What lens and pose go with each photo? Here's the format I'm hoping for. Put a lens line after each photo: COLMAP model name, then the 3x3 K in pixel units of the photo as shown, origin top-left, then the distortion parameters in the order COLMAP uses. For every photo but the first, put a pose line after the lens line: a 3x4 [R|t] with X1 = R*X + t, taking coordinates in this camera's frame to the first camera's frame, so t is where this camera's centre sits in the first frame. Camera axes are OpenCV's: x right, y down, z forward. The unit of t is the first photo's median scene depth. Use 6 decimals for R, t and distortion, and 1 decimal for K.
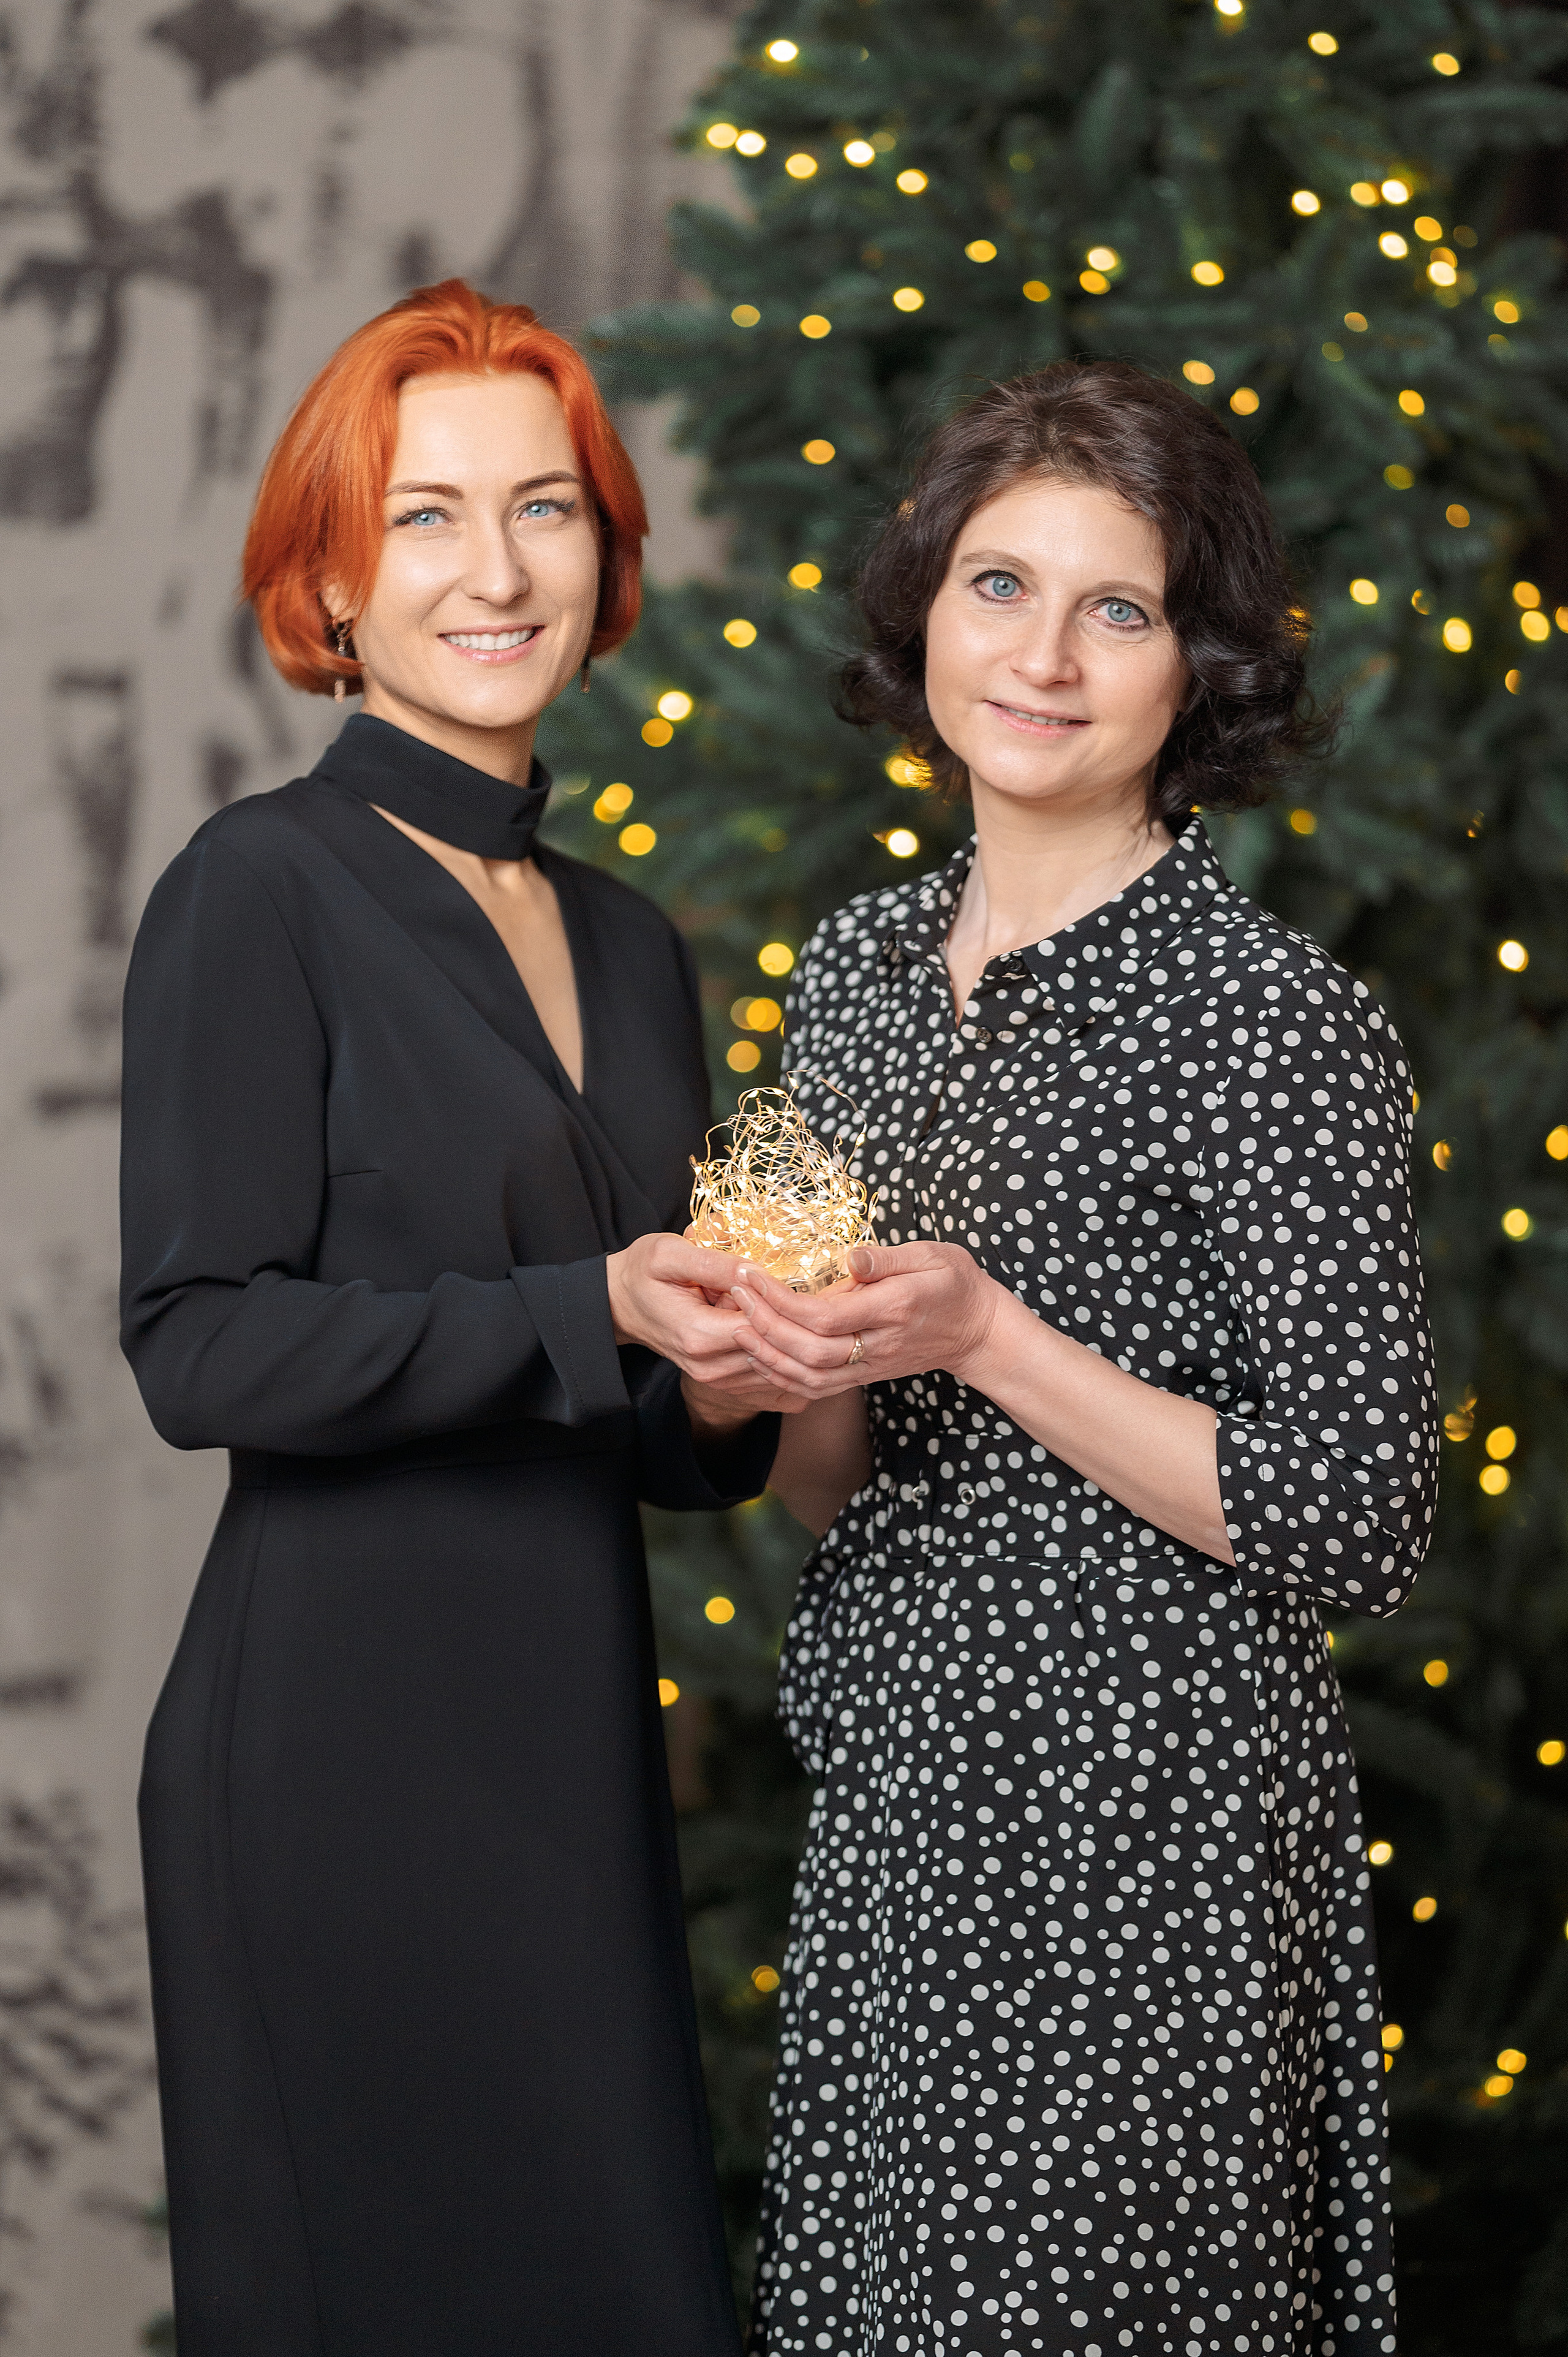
lens RADIAL K [[10939.0, 0, 806.3], [0, 10939.0, 1158.8], [0, 0, 1]] dist [0.298785, 0.000000]
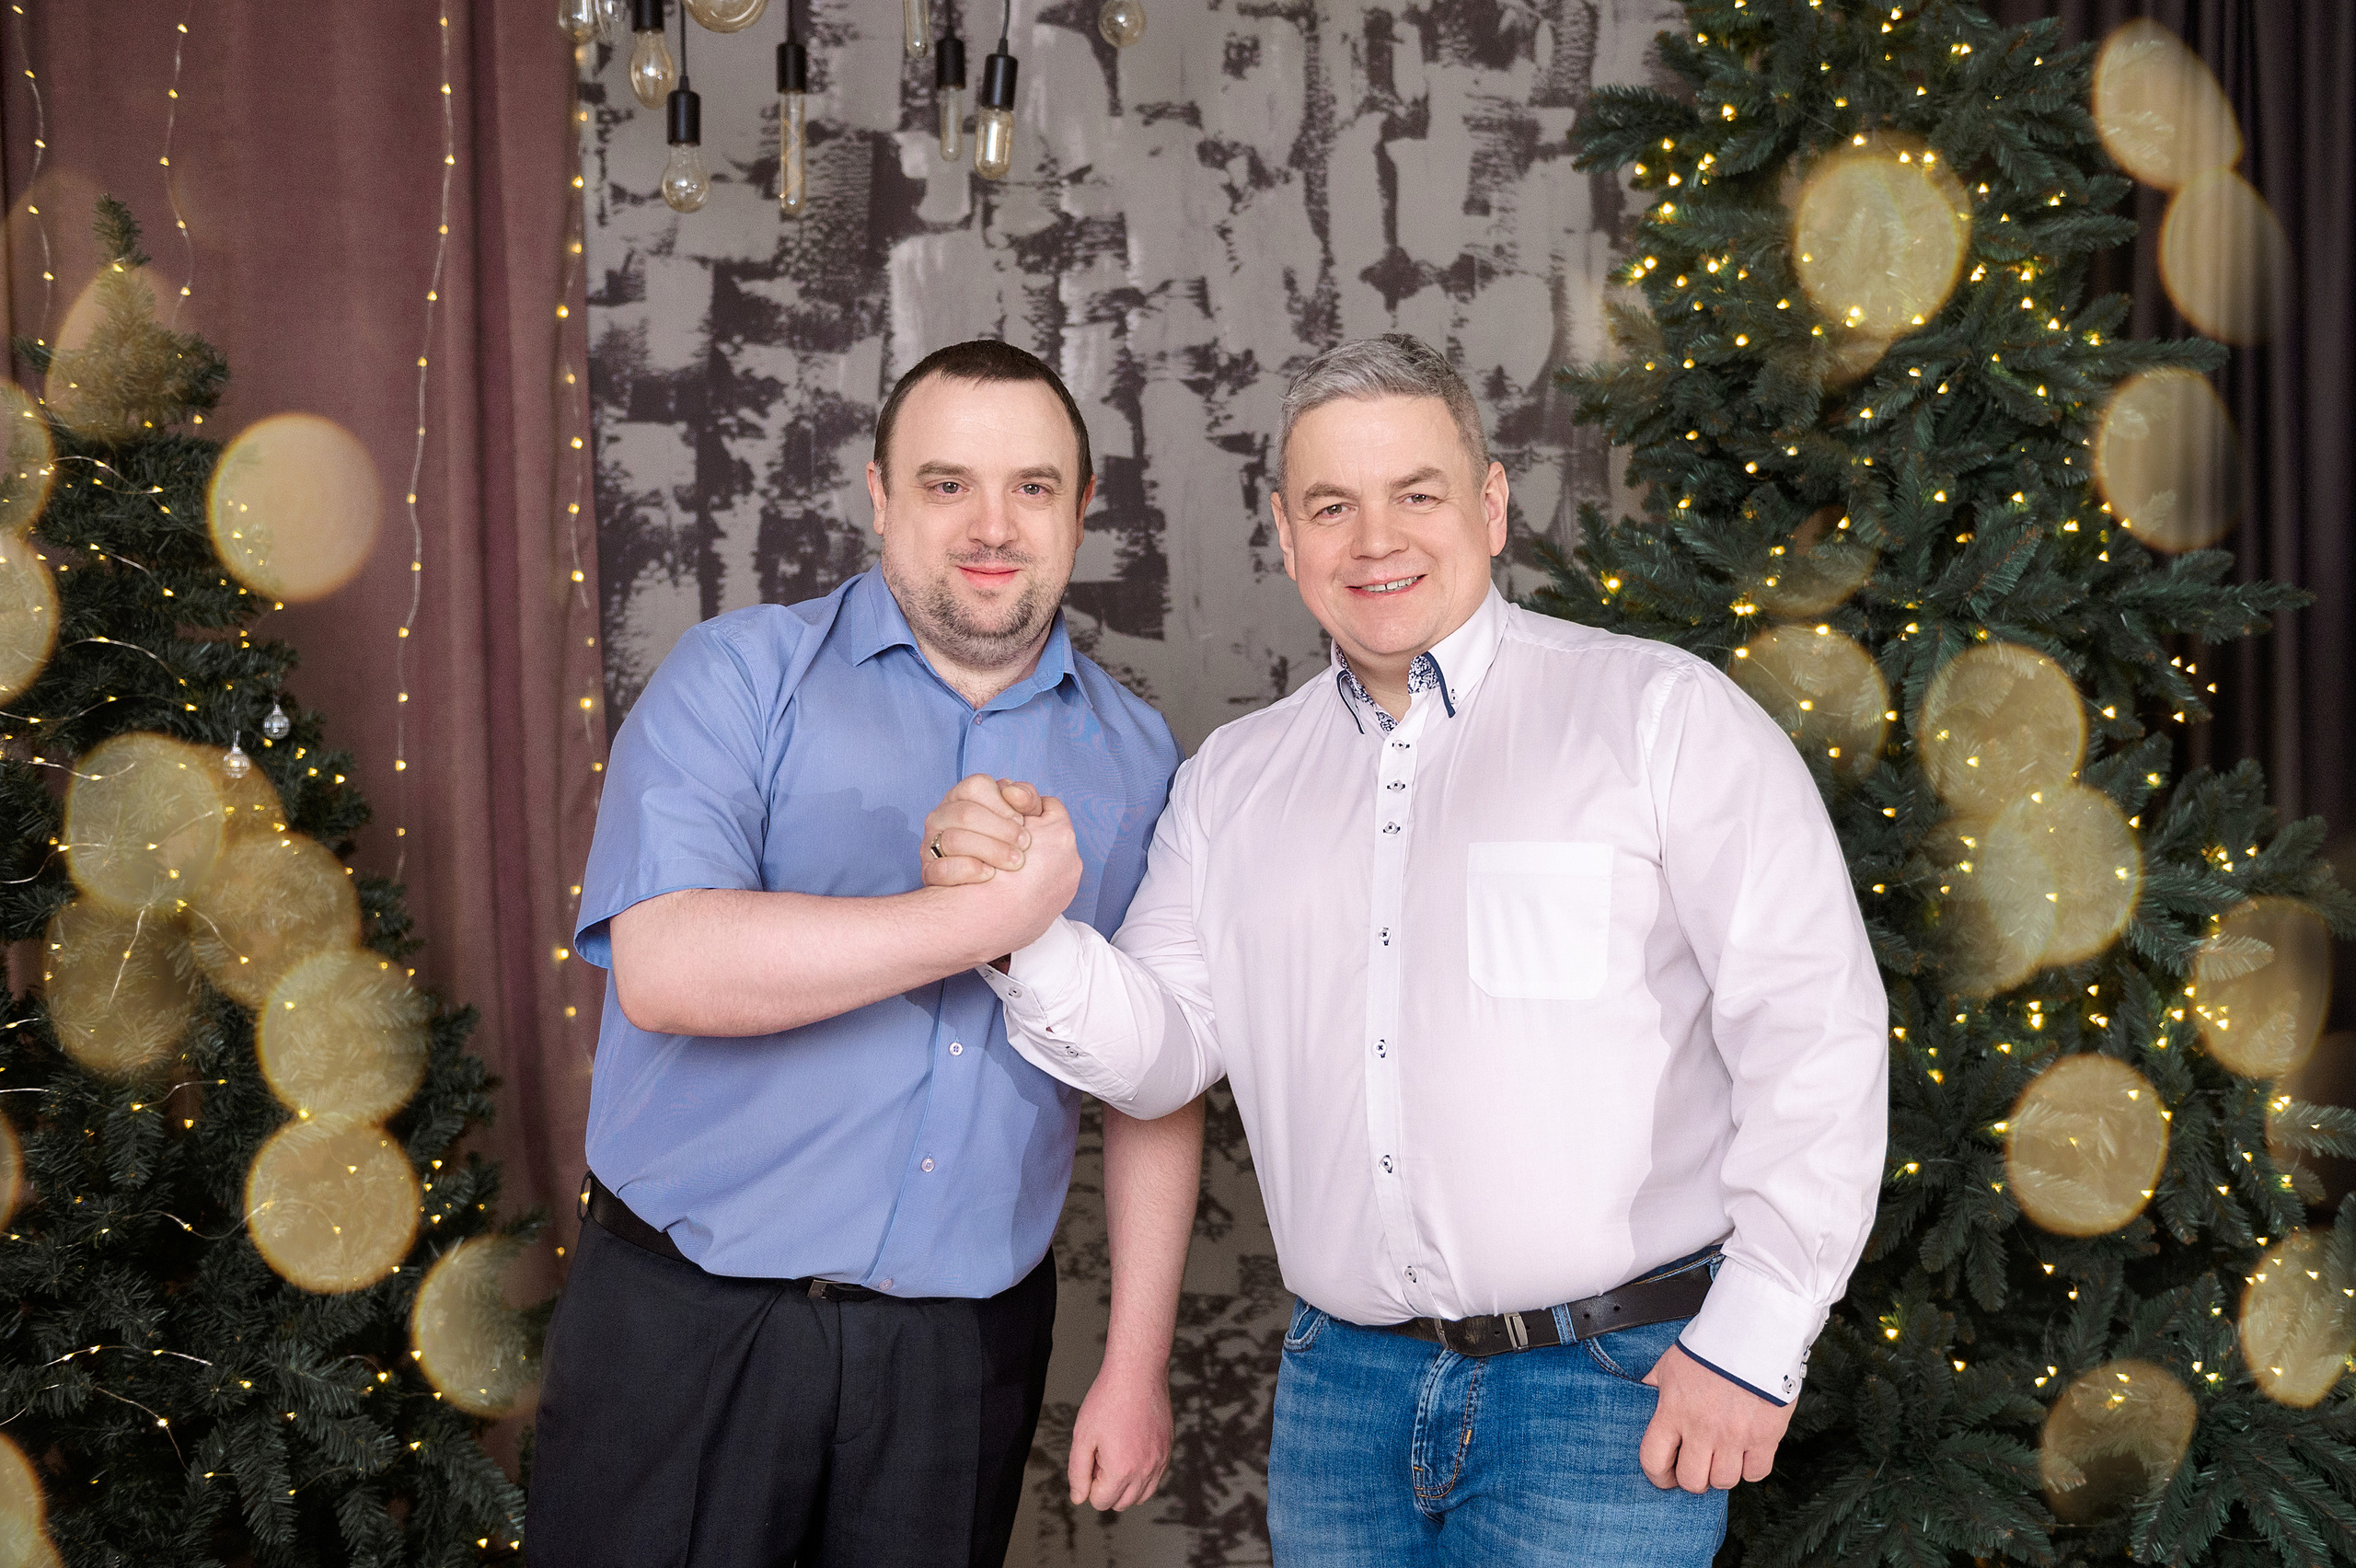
lens RADIAL K [[2522.9, 0, 1240.6], [0, 2522.9, 768.1], [0, 0, 1]] dist [-0.014053, 0.000000]
pose [[0.979256, -0.013710, -0.202162, 0.011350], [0.010516, 0.999803, -0.016863, -0.004702], [0.202354, 0.014388, 0.979207, 0.583408]]
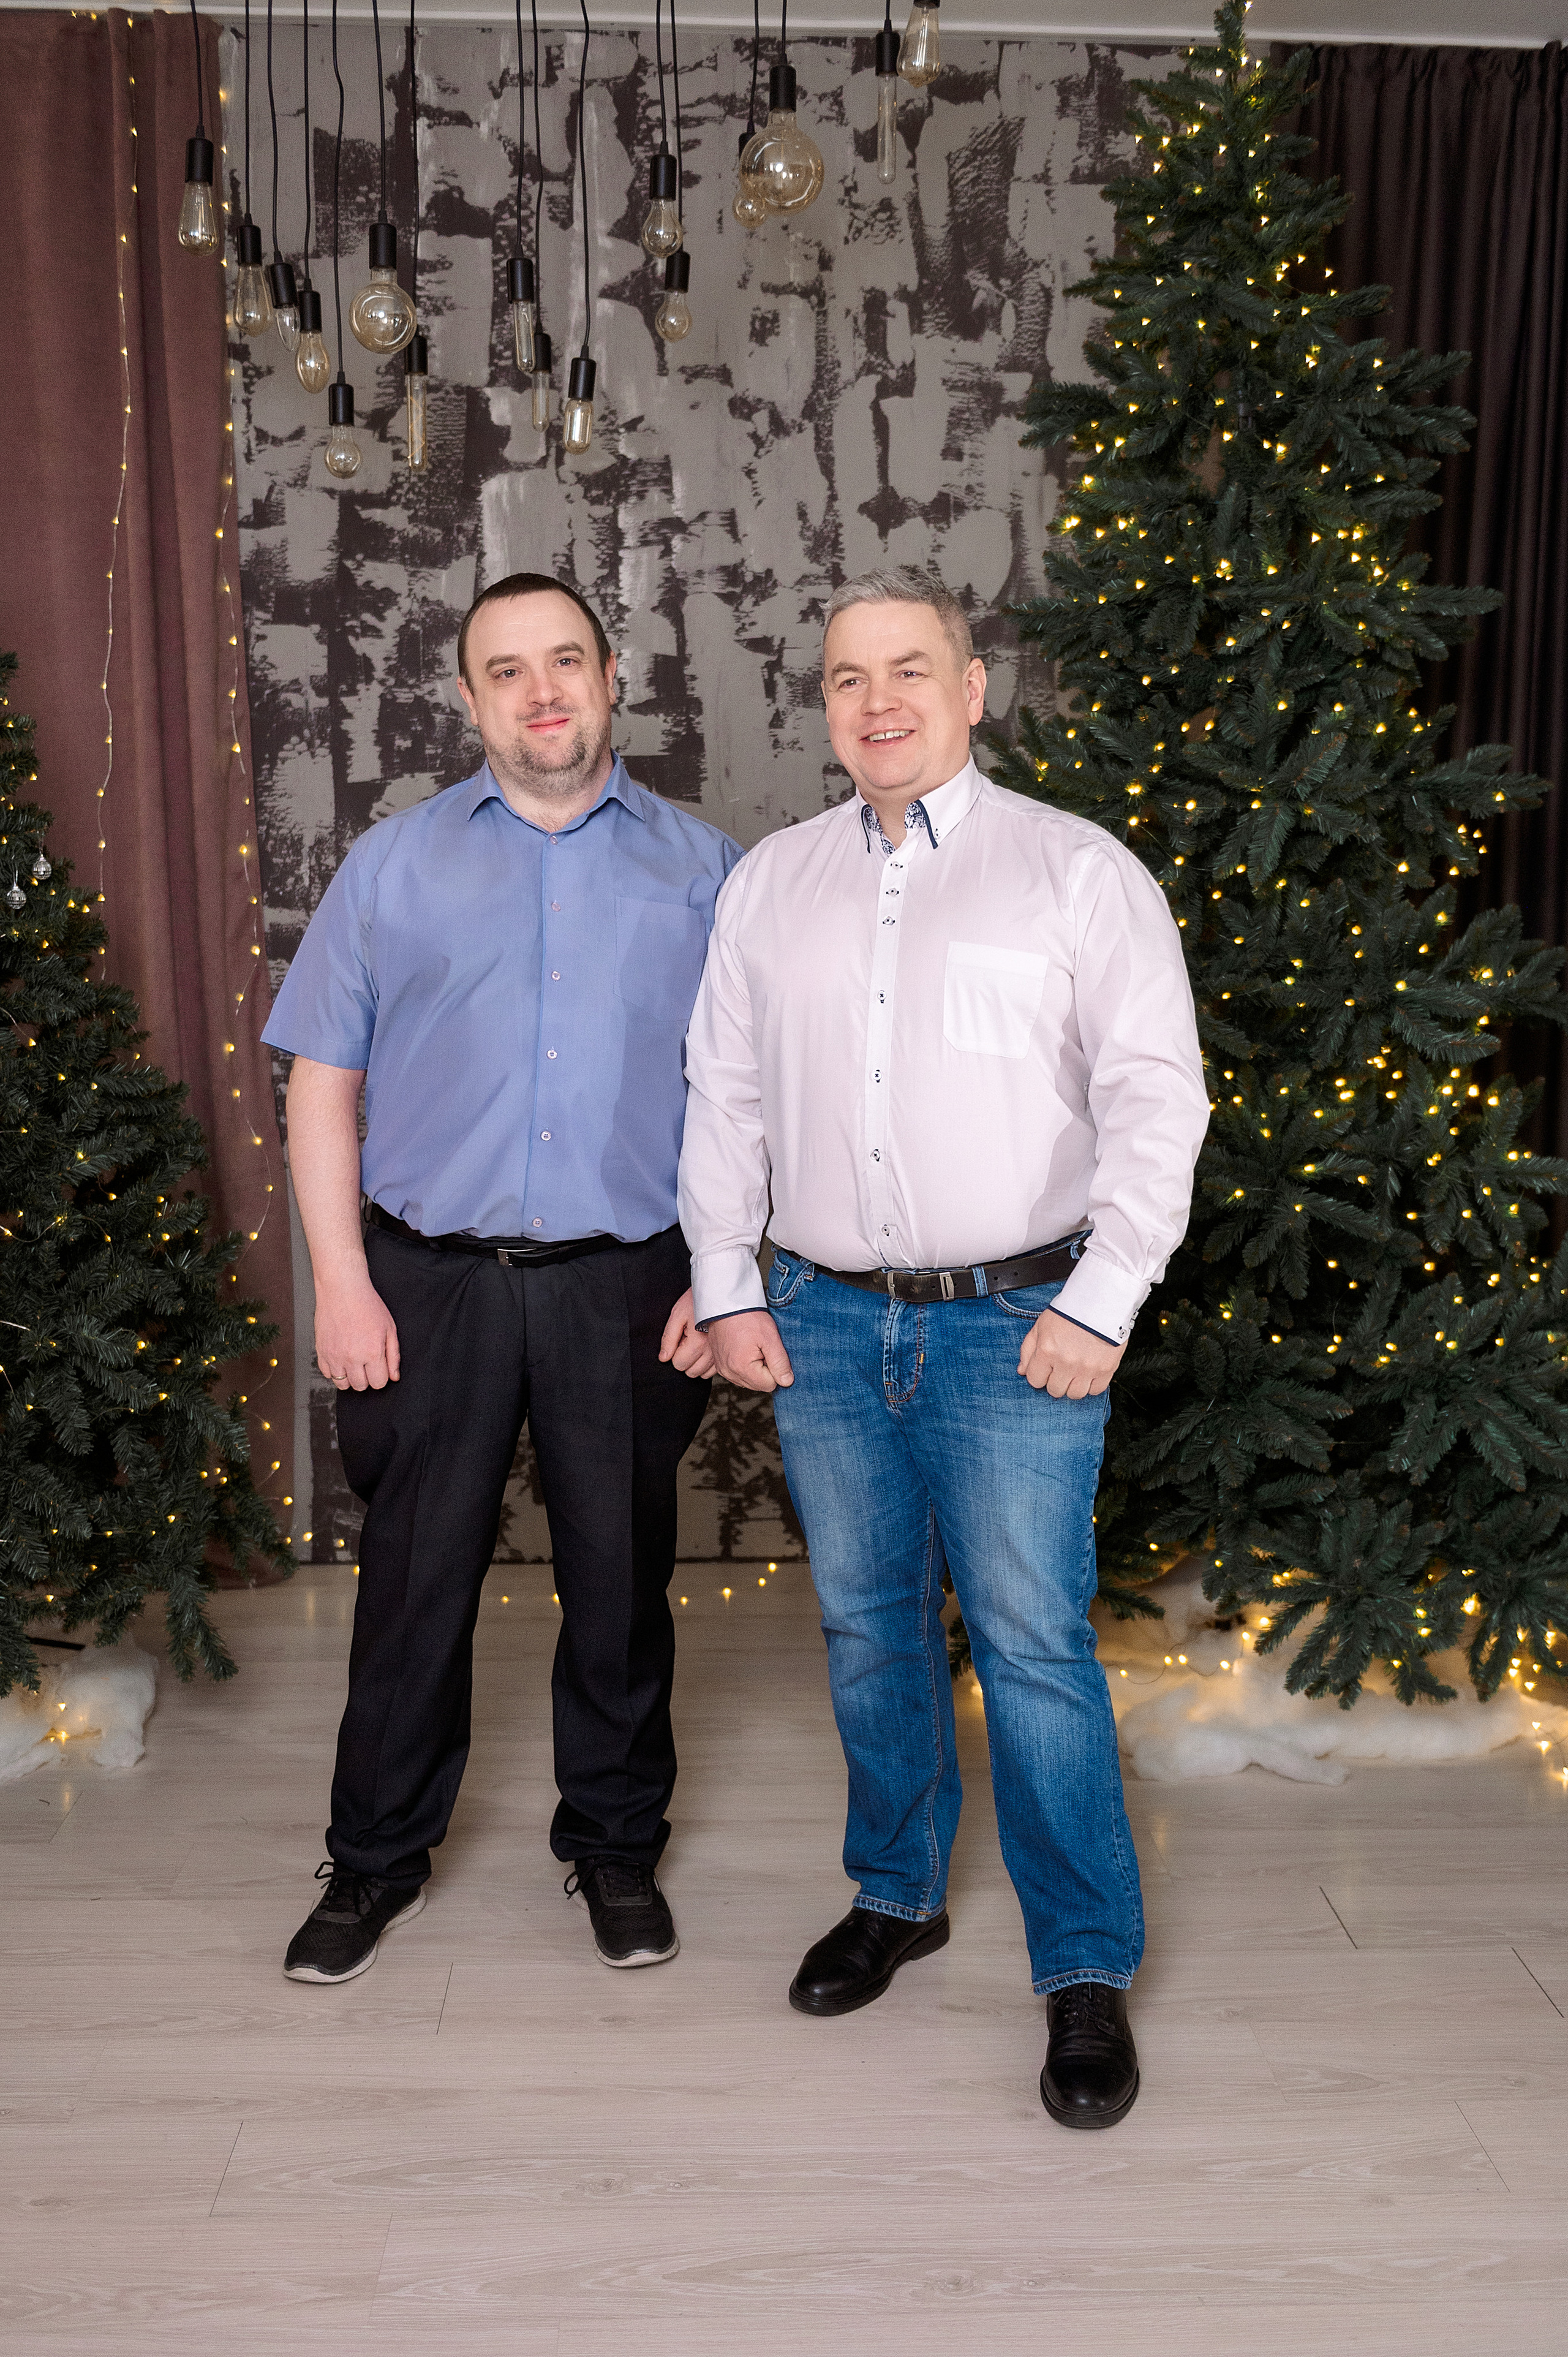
lens RADIAL K [[2547.9, 0, 811.4], [0, 2547.9, 1203.8], [0, 0, 1]] dist [-0.010750, 0.000000]
pose [[0.983925, 0.013355, -0.178084, 0.037939], [0.004814, 0.994854, 0.101205, -0.003130], [0.178520, -0.100435, 0.978797, 0.440023]]
